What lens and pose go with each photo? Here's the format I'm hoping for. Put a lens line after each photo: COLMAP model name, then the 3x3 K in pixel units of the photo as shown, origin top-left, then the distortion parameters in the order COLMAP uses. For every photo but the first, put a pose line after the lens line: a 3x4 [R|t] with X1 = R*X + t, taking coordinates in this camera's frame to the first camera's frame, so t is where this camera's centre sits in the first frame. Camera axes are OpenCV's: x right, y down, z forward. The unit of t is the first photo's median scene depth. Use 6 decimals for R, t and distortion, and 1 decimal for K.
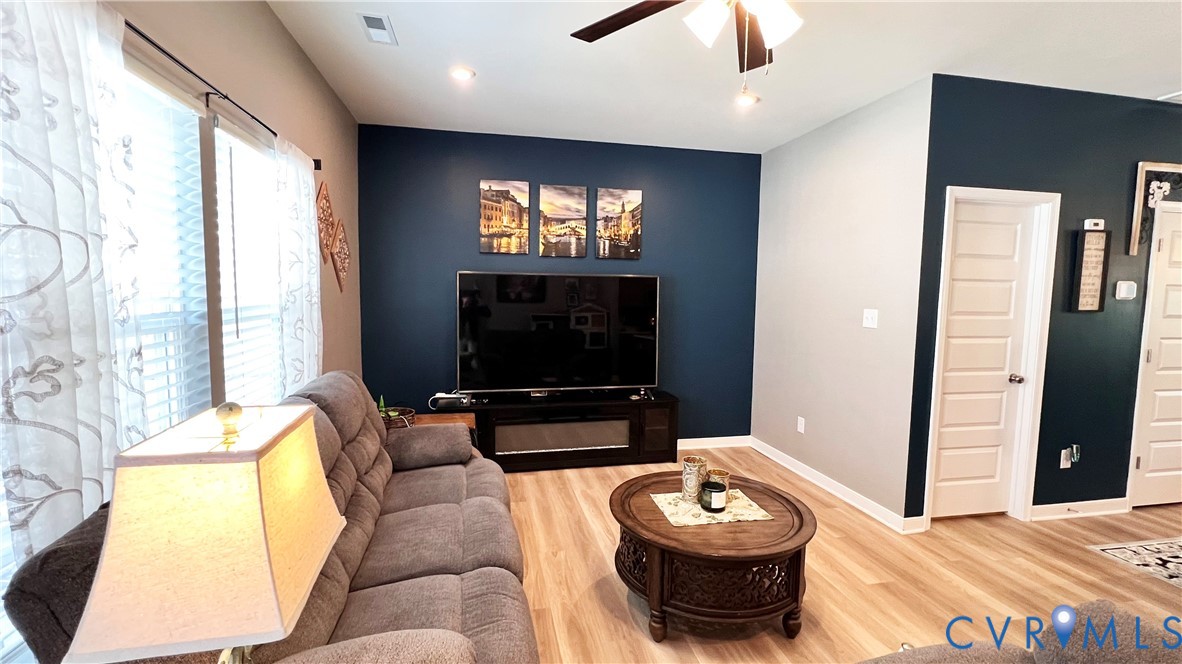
lens RADIAL K [[511.0, 0, 589.9], [0, 511.0, 329.4], [0, 0, 1]] dist [-0.002390, 0.000680]
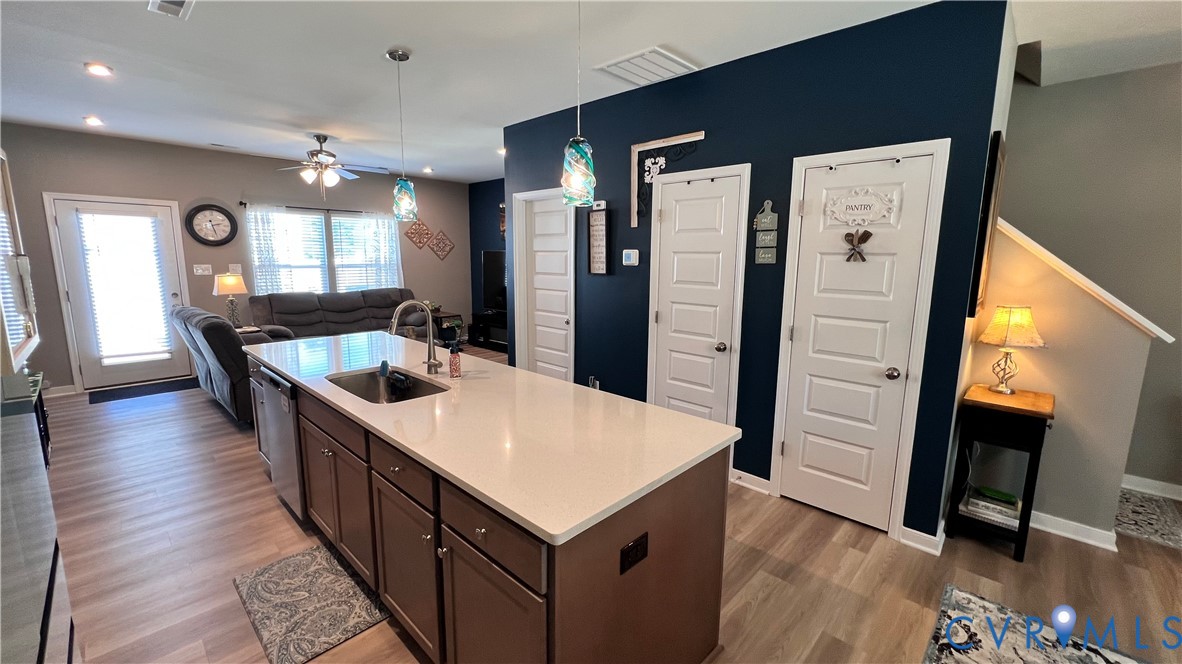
lens RADIAL K [[472.3, 0, 592.2], [0, 472.3, 330.0], [0, 0, 1]] dist [-0.003448, 0.000622]
pose [[0.571481, 0.119249, -0.811905, 1.516139], [-0.064087, 0.992849, 0.100717, -0.011886], [0.818109, -0.005525, 0.575036, 0.239684]]
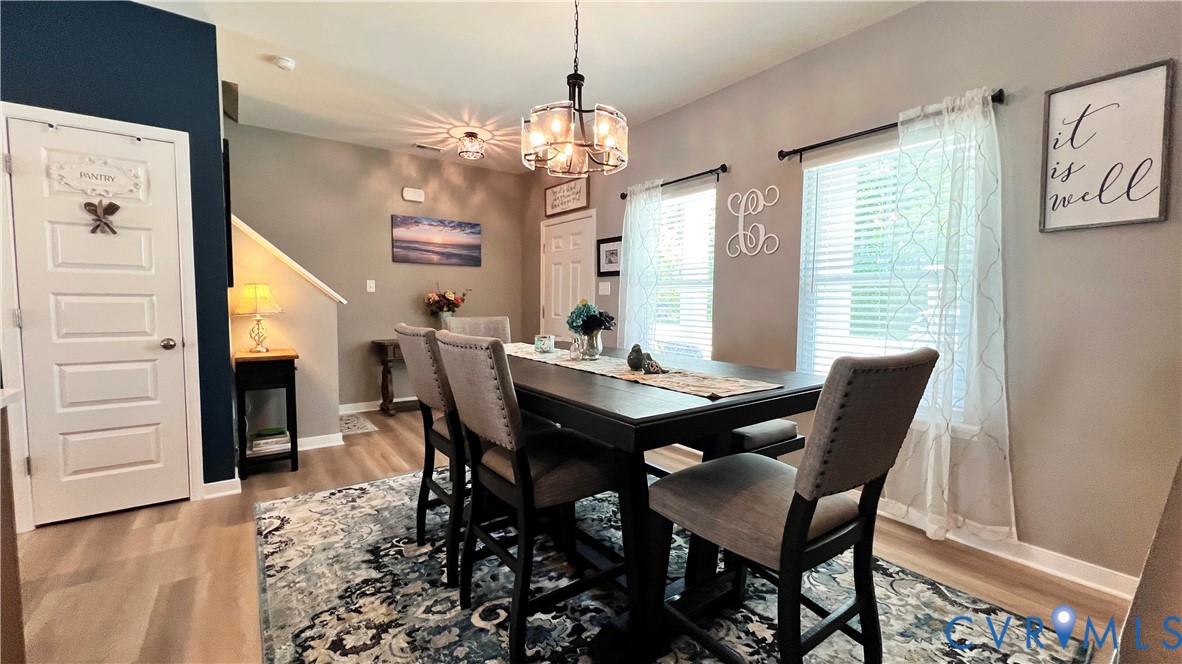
lens RADIAL K [[472.3, 0, 587.2], [0, 472.3, 333.3], [0, 0, 1]] dist [-0.003448, 0.000622]
pose [[0.909680, -0.034076, 0.413911, 1.502581], [0.033785, 0.999397, 0.008026, 0.078503], [-0.413934, 0.006683, 0.910282, 0.094437]]
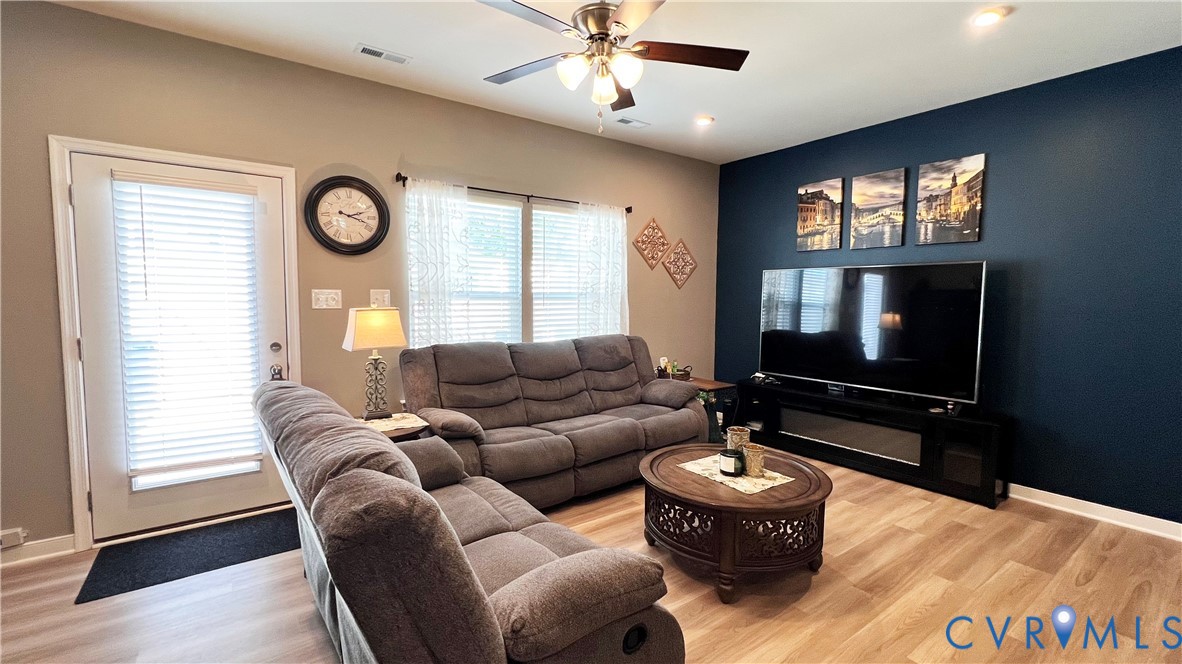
lens RADIAL K [[504.9, 0, 594.4], [0, 504.9, 330.8], [0, 0, 1]] dist [-0.001707, 0.000771]
pose [[0.407058, 0.051069, -0.911973, 0.617164], [-0.070976, 0.997185, 0.024161, 0.025478], [0.910640, 0.054893, 0.409537, 0.162121]]
